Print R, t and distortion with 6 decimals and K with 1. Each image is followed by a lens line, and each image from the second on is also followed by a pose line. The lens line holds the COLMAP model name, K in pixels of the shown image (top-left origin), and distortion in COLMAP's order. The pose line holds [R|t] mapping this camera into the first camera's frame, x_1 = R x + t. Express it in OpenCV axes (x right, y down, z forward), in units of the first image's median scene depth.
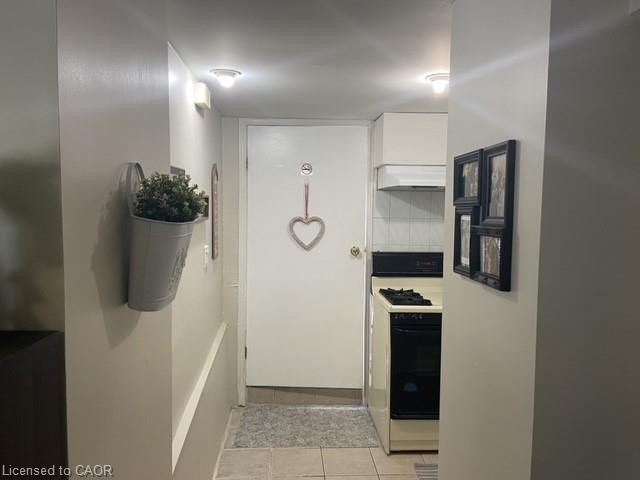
lens RADIAL K [[480.0, 0, 320.0], [0, 480.0, 240.0], [0, 0, 1]] dist [0.103642, -0.000350]
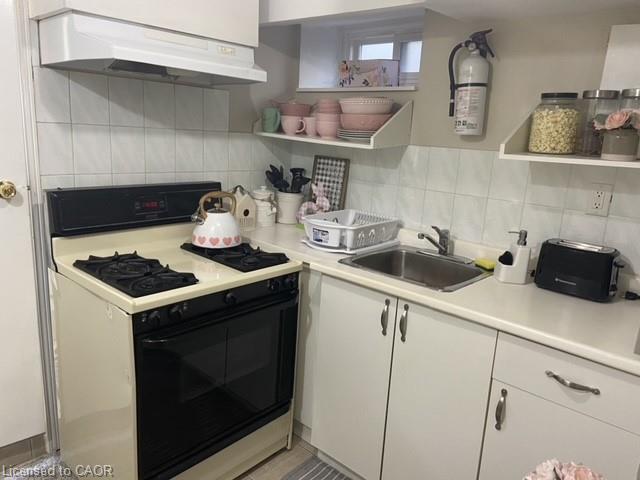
lens RADIAL K [[469.4, 0, 319.8], [0, 469.4, 233.2], [0, 0, 1]] dist [-0.001953, -0.001821]
pose [[0.702483, -0.127226, 0.700237, -0.042440], [0.002742, 0.984369, 0.176098, -0.017371], [-0.711695, -0.121786, 0.691851, 0.432418]]
